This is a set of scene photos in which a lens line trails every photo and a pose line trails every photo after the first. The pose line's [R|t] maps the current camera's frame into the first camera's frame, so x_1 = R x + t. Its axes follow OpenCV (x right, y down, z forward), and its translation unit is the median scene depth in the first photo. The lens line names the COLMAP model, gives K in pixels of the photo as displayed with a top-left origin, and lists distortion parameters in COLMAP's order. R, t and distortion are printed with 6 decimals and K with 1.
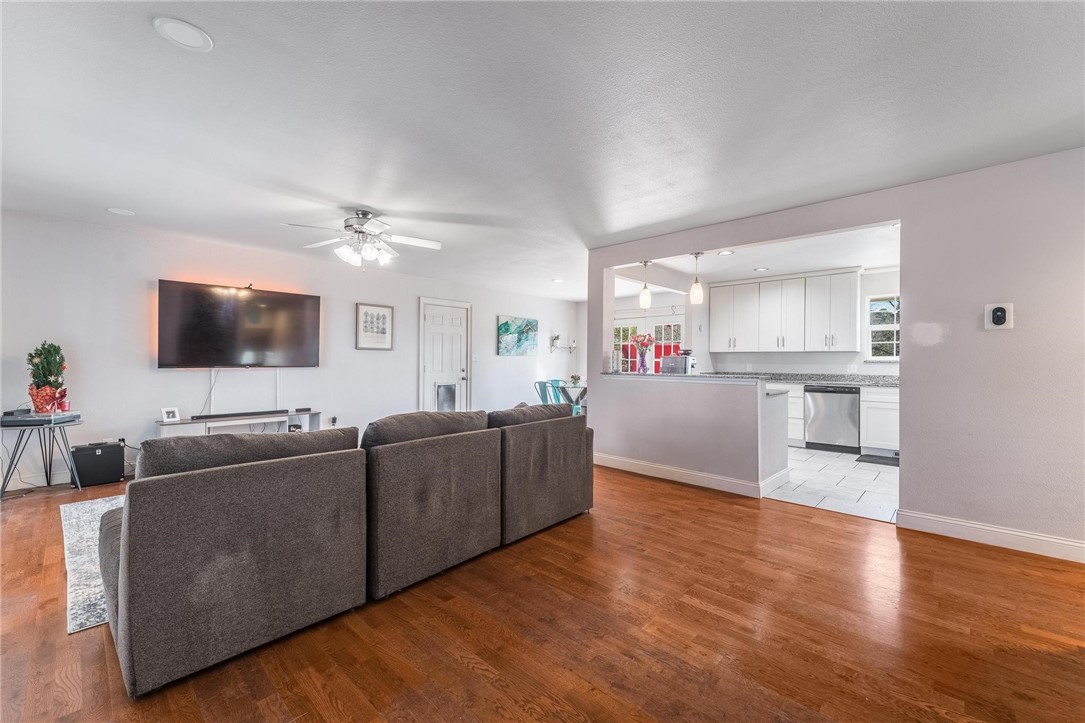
lens RADIAL K [[448.9, 0, 540.8], [0, 448.9, 358.6], [0, 0, 1]] dist [0.001133, 0.000147]
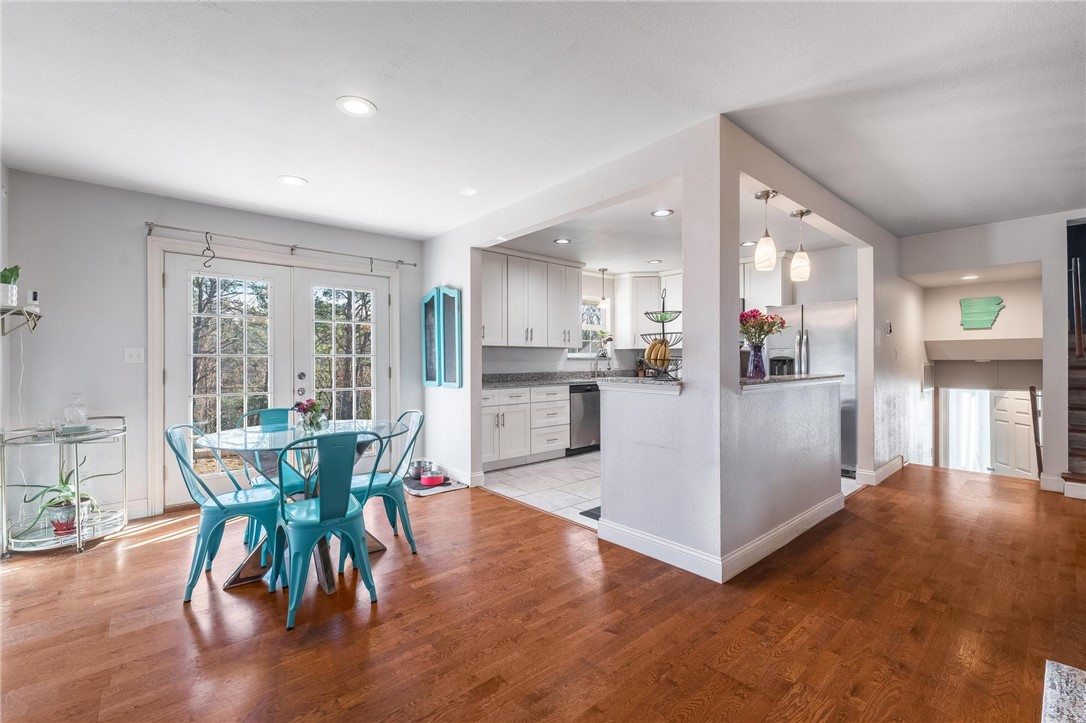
lens RADIAL K [[464.7, 0, 544.4], [0, 464.7, 358.5], [0, 0, 1]] dist [-0.000274, -0.000111]
pose [[0.091311, -0.003465, 0.995816, -0.315351], [-0.002036, 0.999991, 0.003666, 0.002800], [-0.995820, -0.002362, 0.091303, 0.935694]]
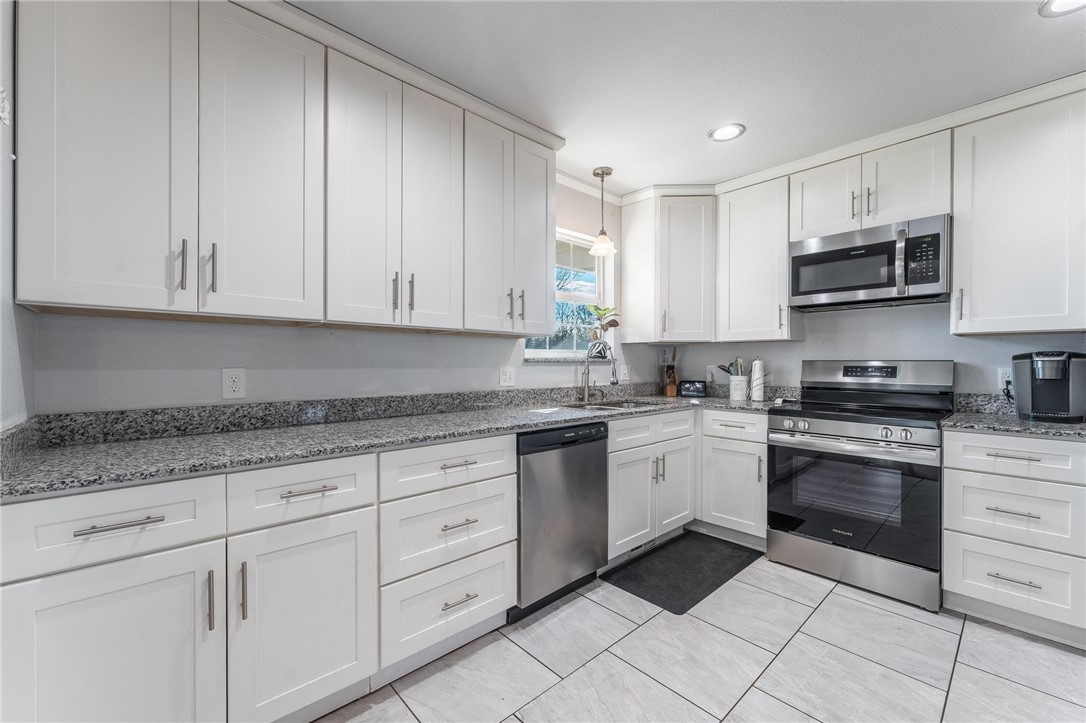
lens RADIAL K [[442.6, 0, 539.0], [0, 442.6, 363.4], [0, 0, 1]] dist [0.000431, 0.000038]
pose [[0.072875, -0.005727, 0.997325, 0.265473], [-0.005960, 0.999963, 0.006178, 0.006877], [-0.997323, -0.006395, 0.072838, 0.931691]]
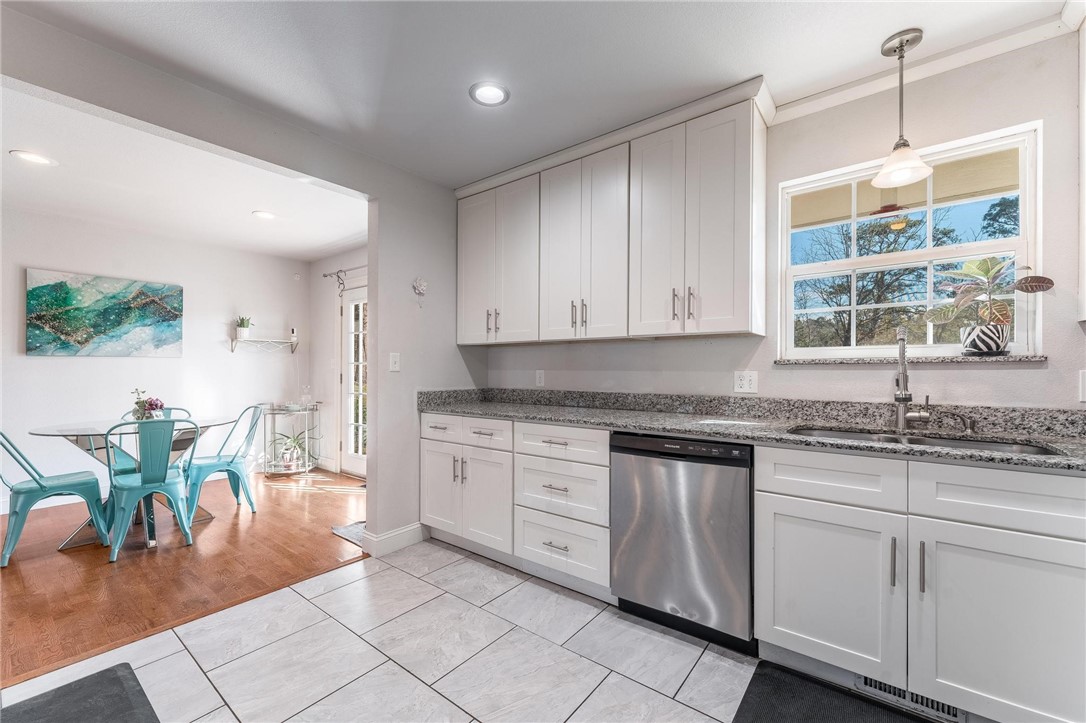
lens RADIAL K [[441.0, 0, 544.2], [0, 441.0, 366.4], [0, 0, 1]] dist [0.001550, 0.000250]
pose [[0.995652, -0.006309, 0.092941, 0.488226], [0.006164, 0.999979, 0.001849, 0.007965], [-0.092951, -0.001268, 0.995670, 0.645109]]
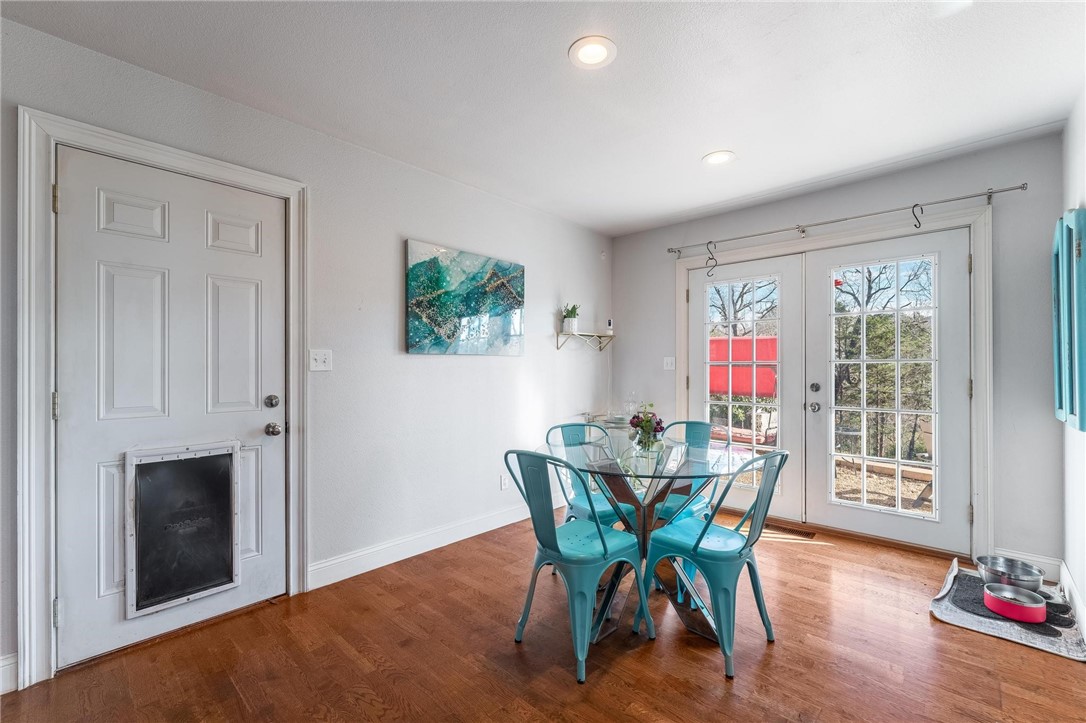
lens RADIAL K [[459.2, 0, 542.9], [0, 459.2, 364.6], [0, 0, 1]] dist [-0.000397, 0.000001]
pose [[0.999956, -0.008022, 0.004869, 0.009848], [0.008033, 0.999966, -0.002100, 0.003603], [-0.004852, 0.002139, 0.999986, 0.822007]]
